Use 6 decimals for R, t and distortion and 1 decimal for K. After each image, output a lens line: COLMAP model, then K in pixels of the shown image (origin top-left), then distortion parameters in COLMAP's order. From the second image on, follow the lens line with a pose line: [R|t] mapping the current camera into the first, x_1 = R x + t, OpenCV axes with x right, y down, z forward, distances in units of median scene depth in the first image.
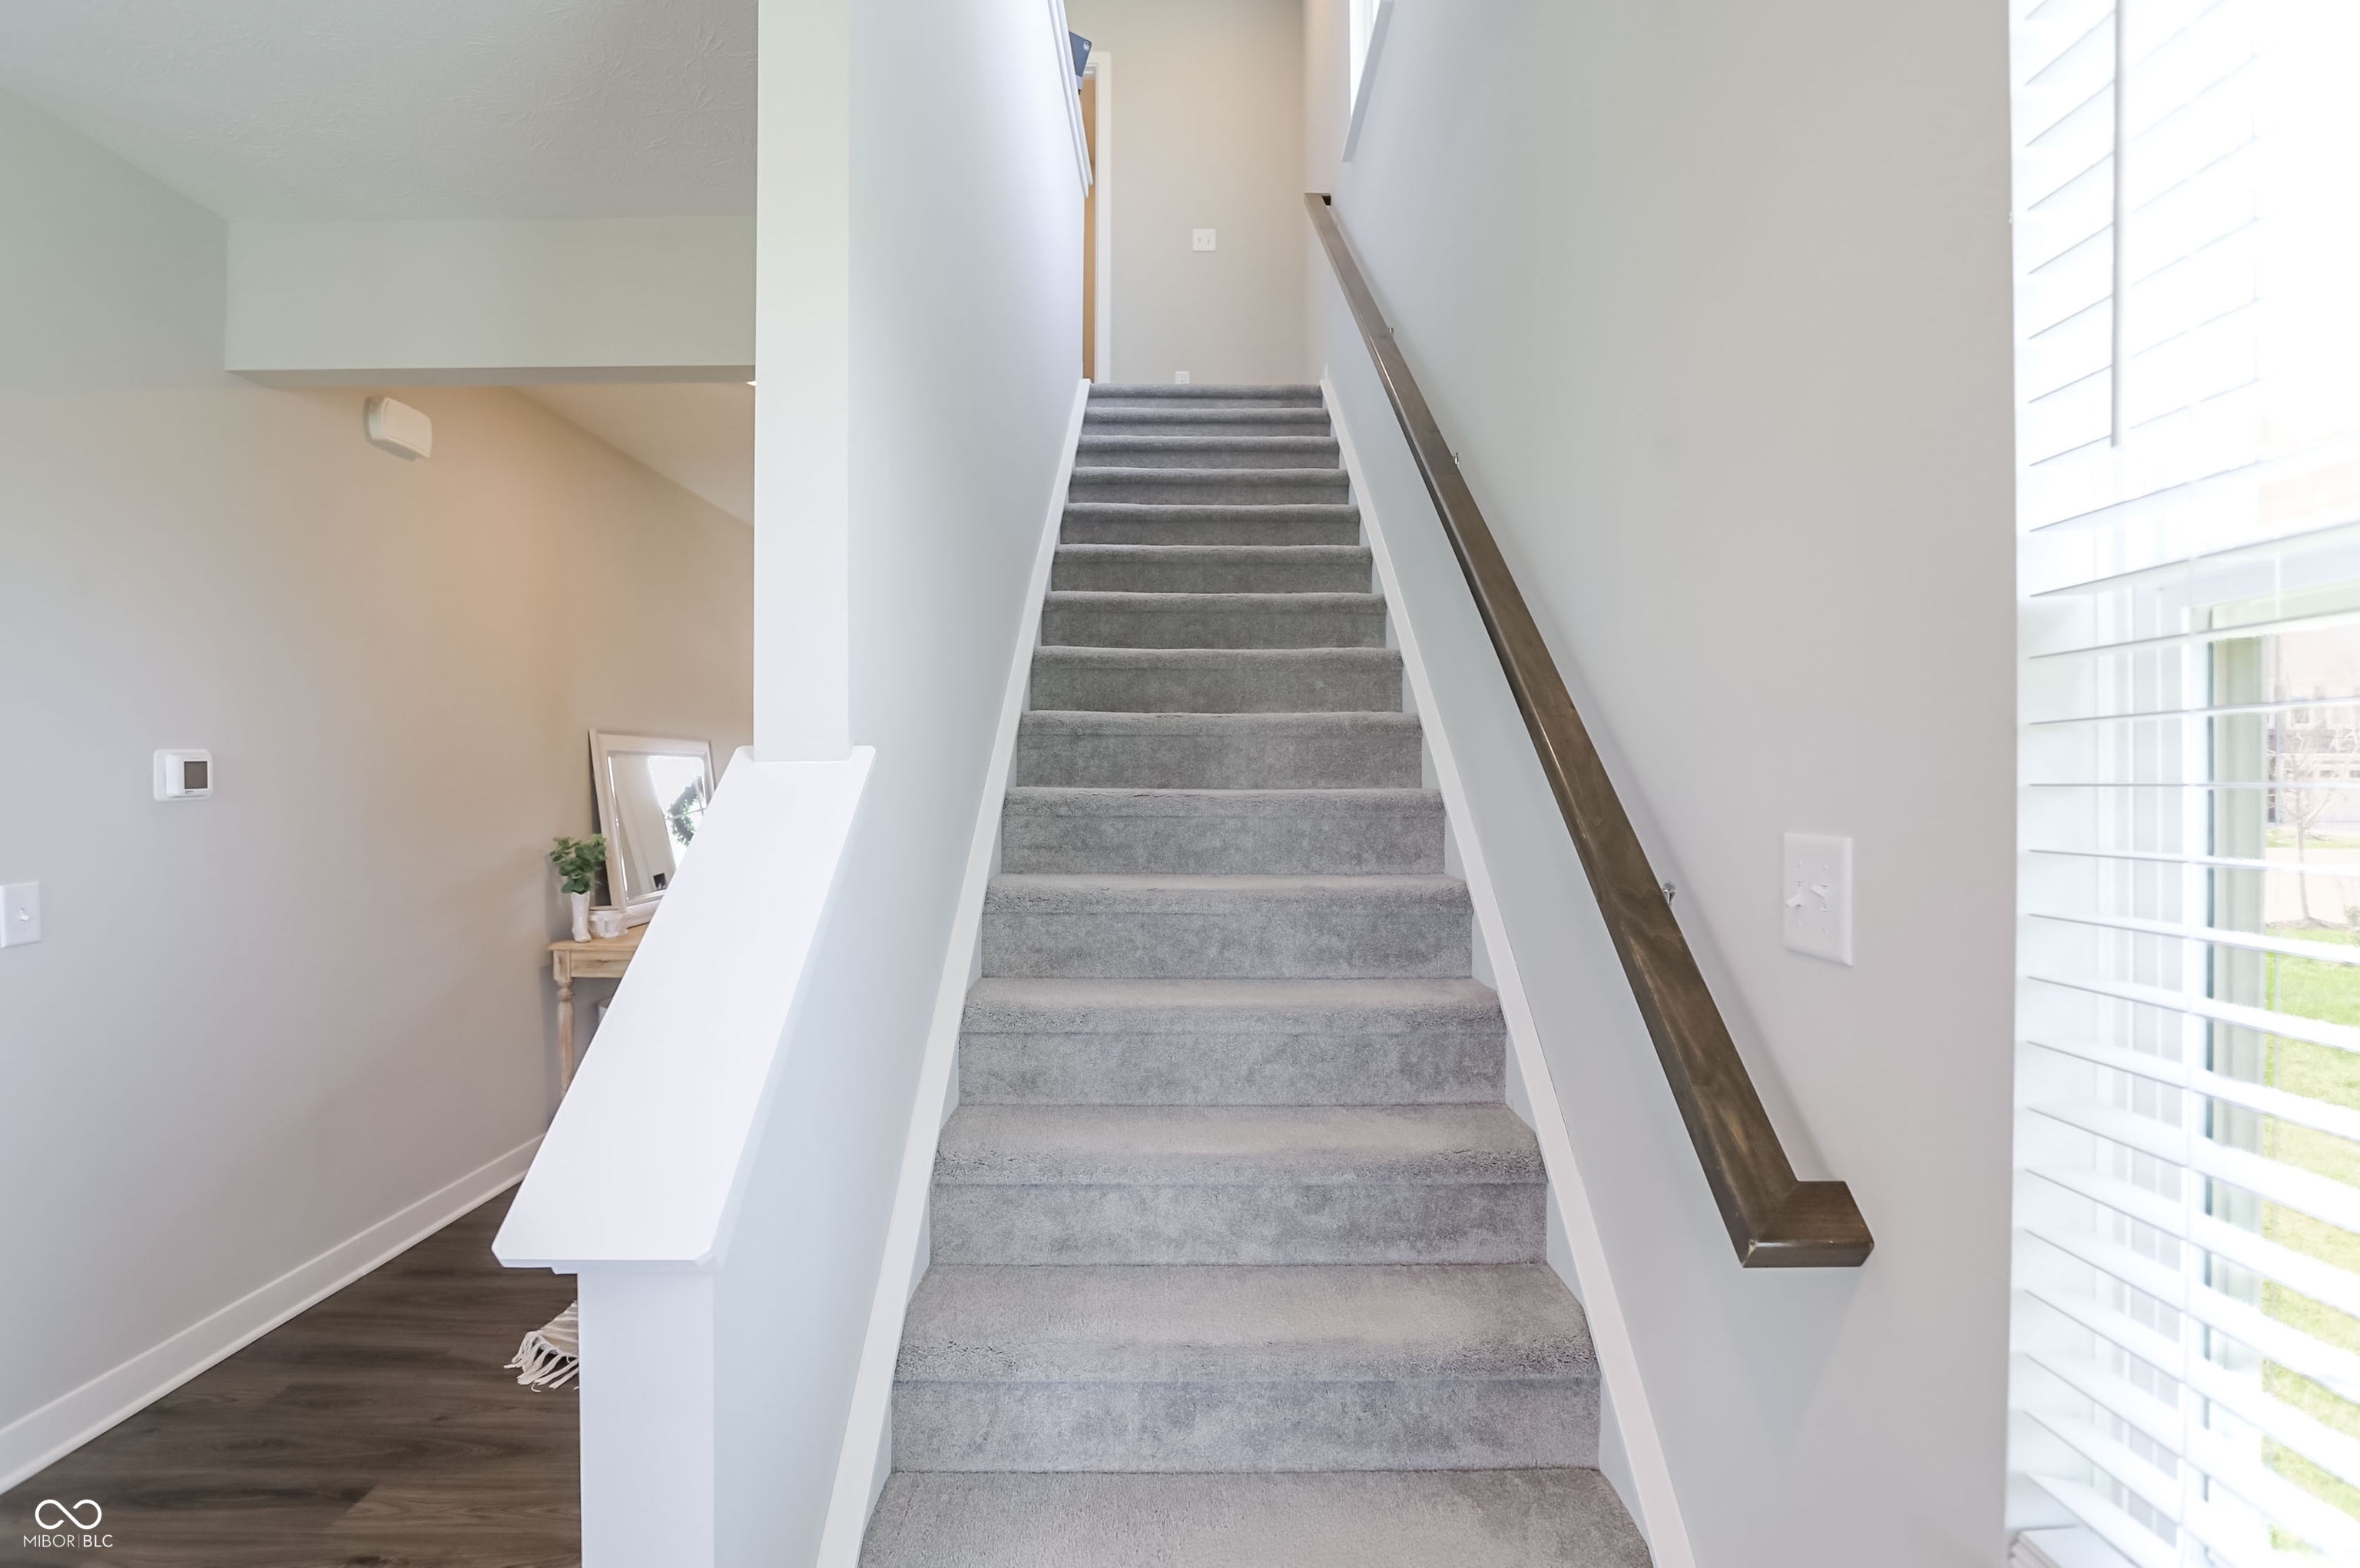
lens RADIAL K [[1146.1, 0, 1183.4], [0, 1146.1, 769.9], [0, 0, 1]] dist [-0.056258, 0.020857]
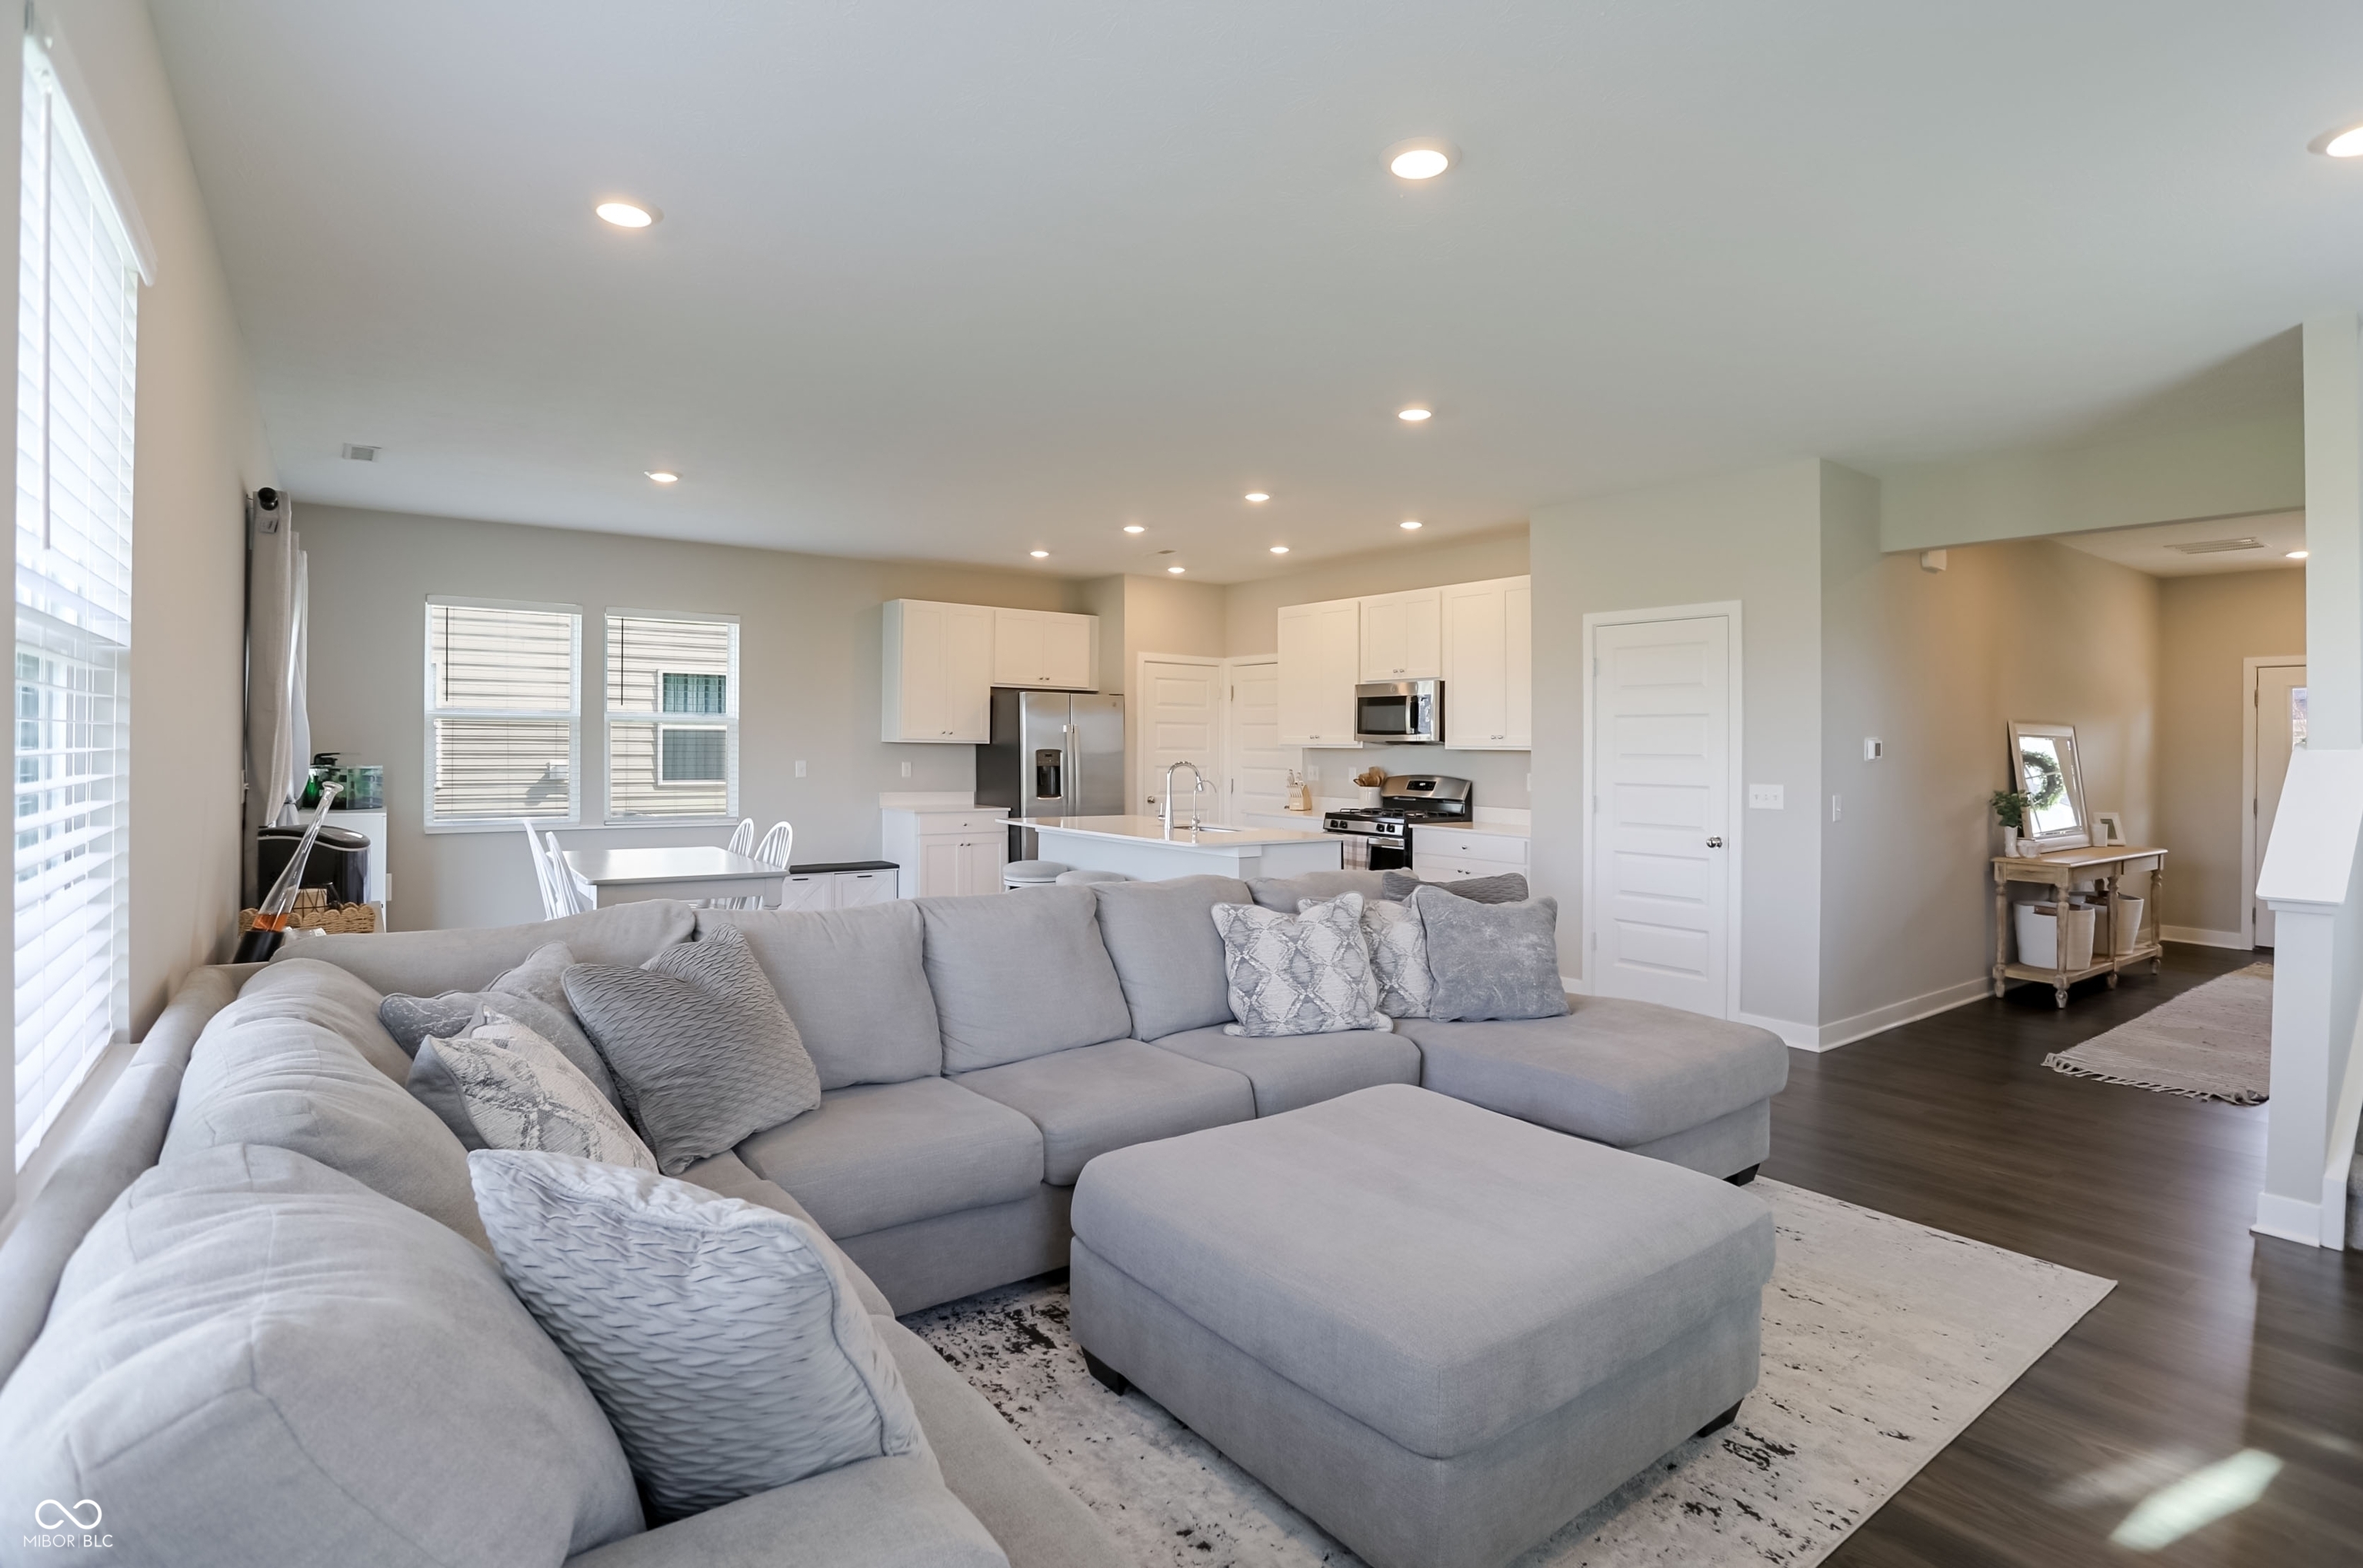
lens RADIAL K [[1229.1, 0, 1194.2], [0, 1229.1, 714.8], [0, 0, 1]] dist [-0.015636, 0.000168]
pose [[0.628117, -0.003140, -0.778112, 0.068491], [-0.012529, 0.999821, -0.014148, -0.007582], [0.778018, 0.018636, 0.627966, -0.939079]]
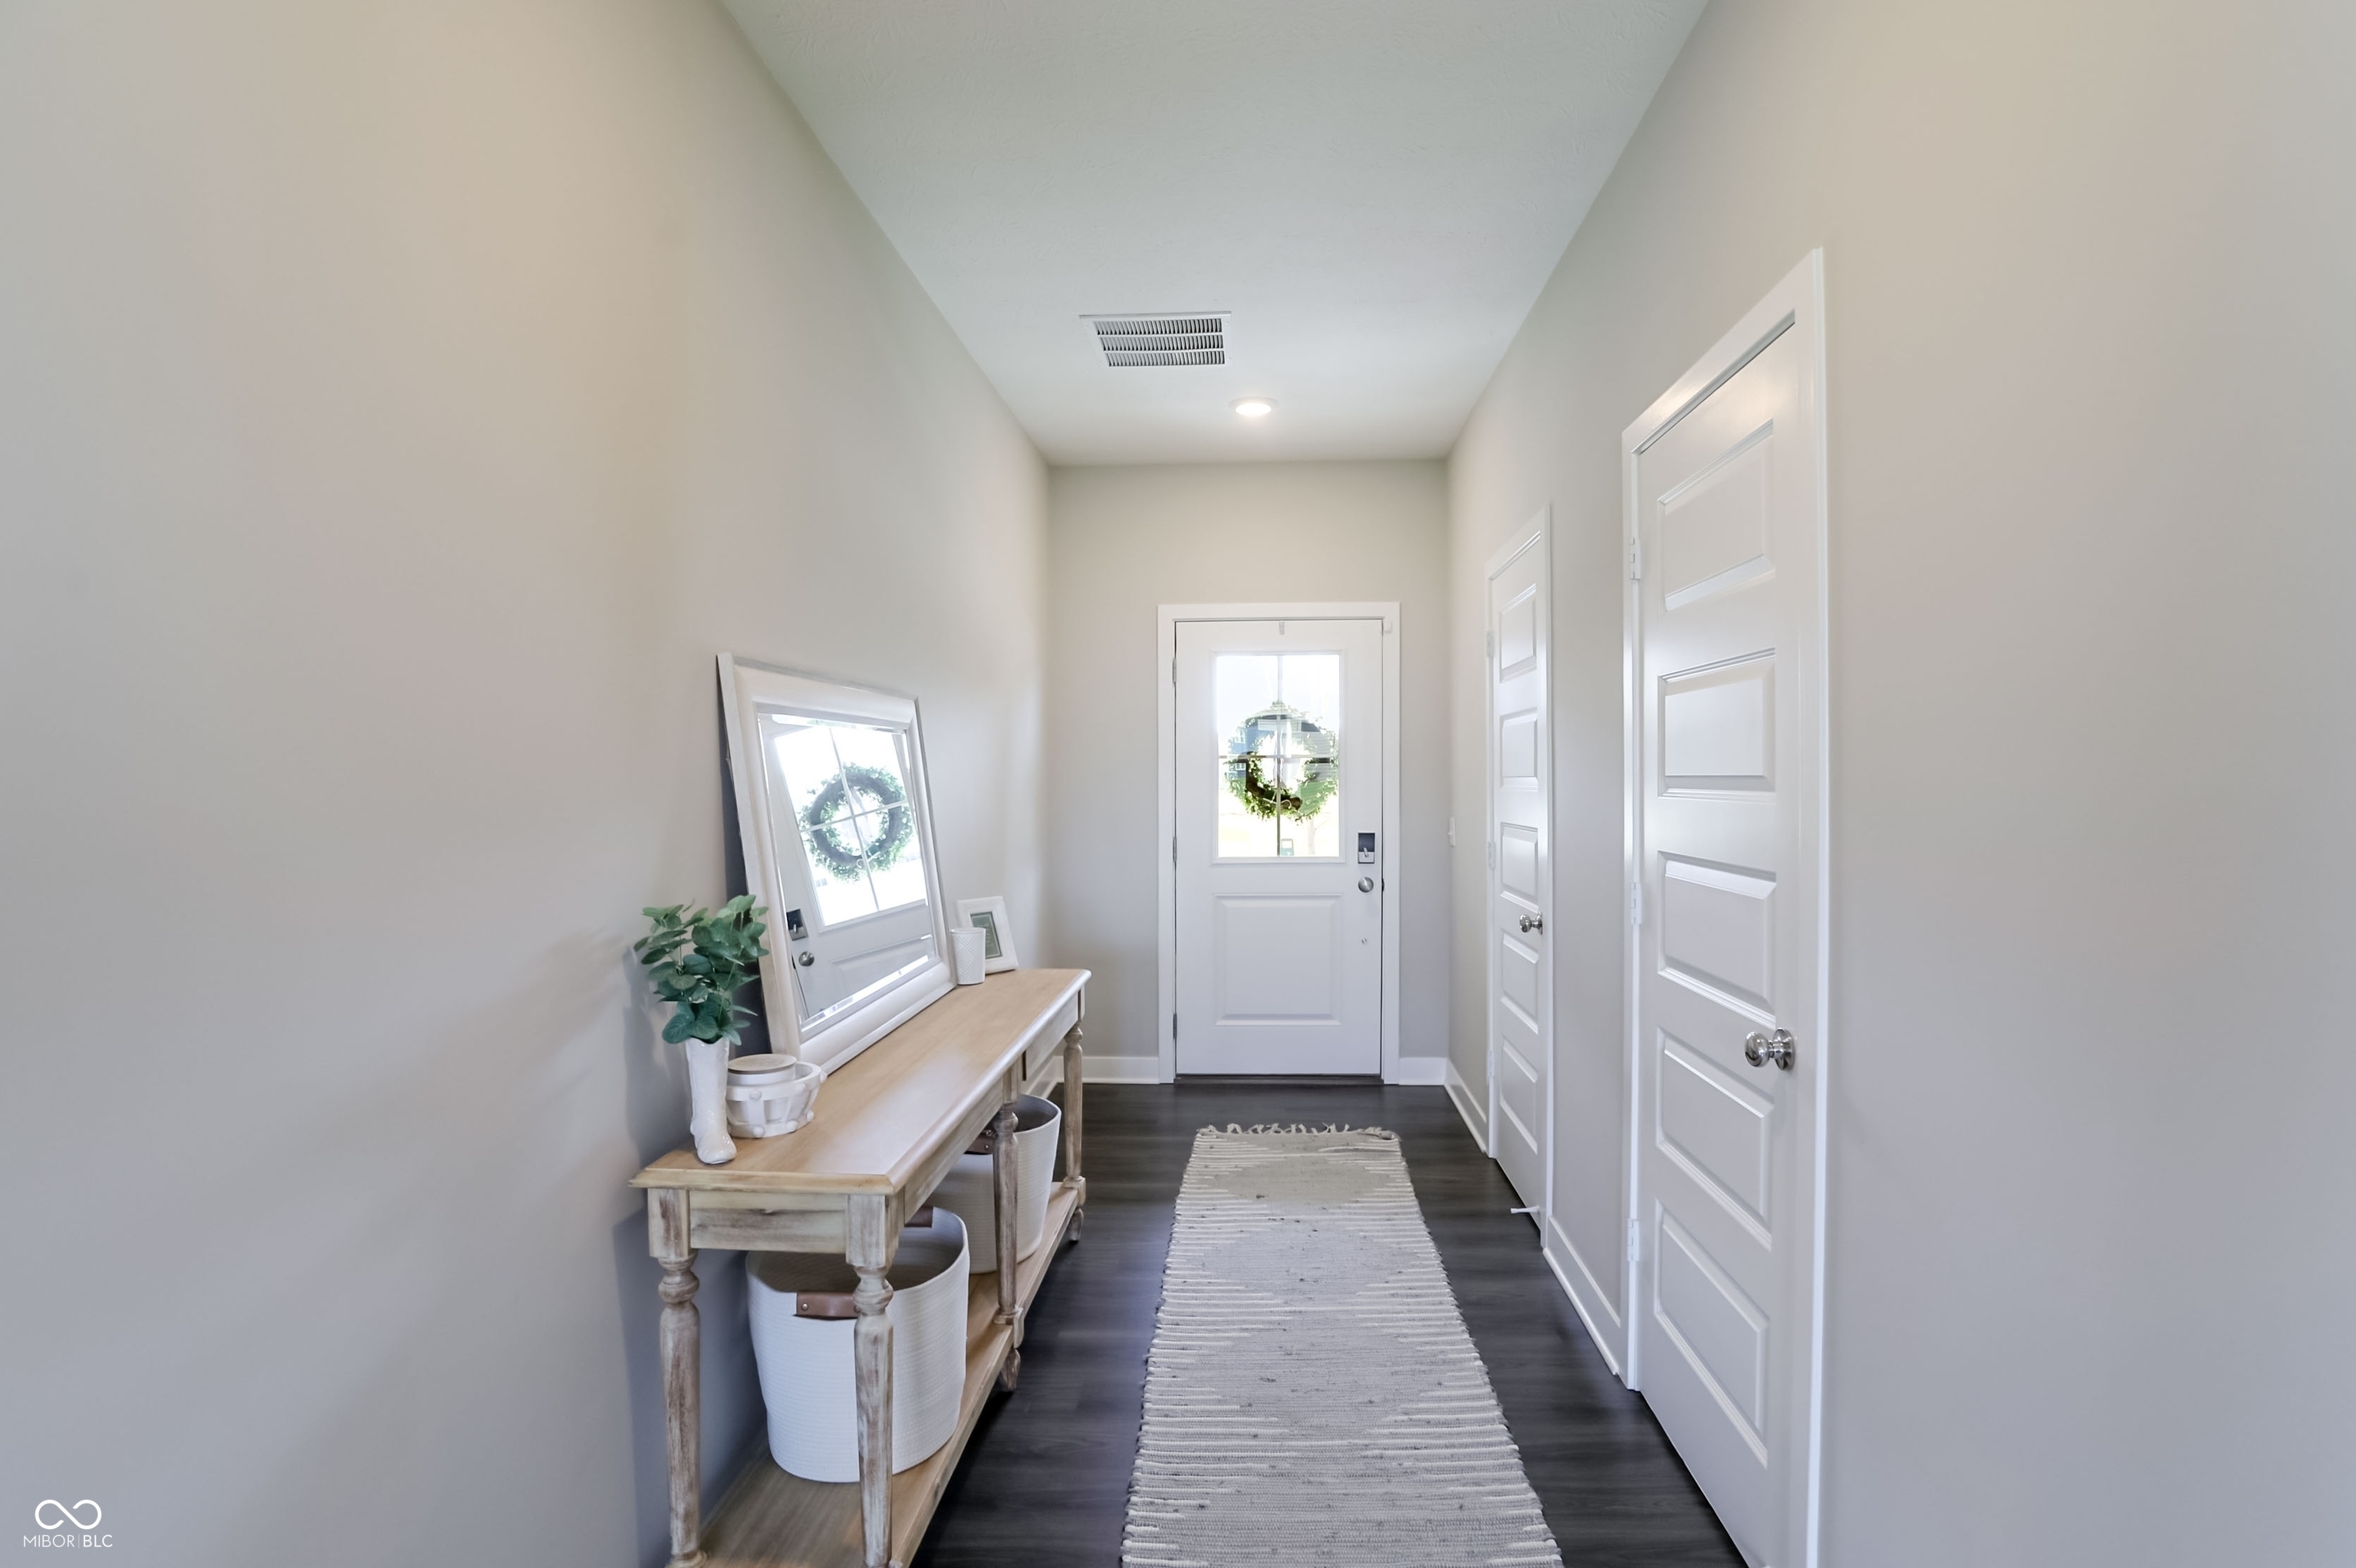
lens RADIAL K [[1120.9, 0, 1173.0], [0, 1120.9, 796.5], [0, 0, 1]] dist [-0.024291, 0.000929]
pose [[0.998175, 0.000114, -0.060388, -0.338576], [0.001593, 0.999600, 0.028230, 0.007462], [0.060367, -0.028275, 0.997776, 0.603165]]
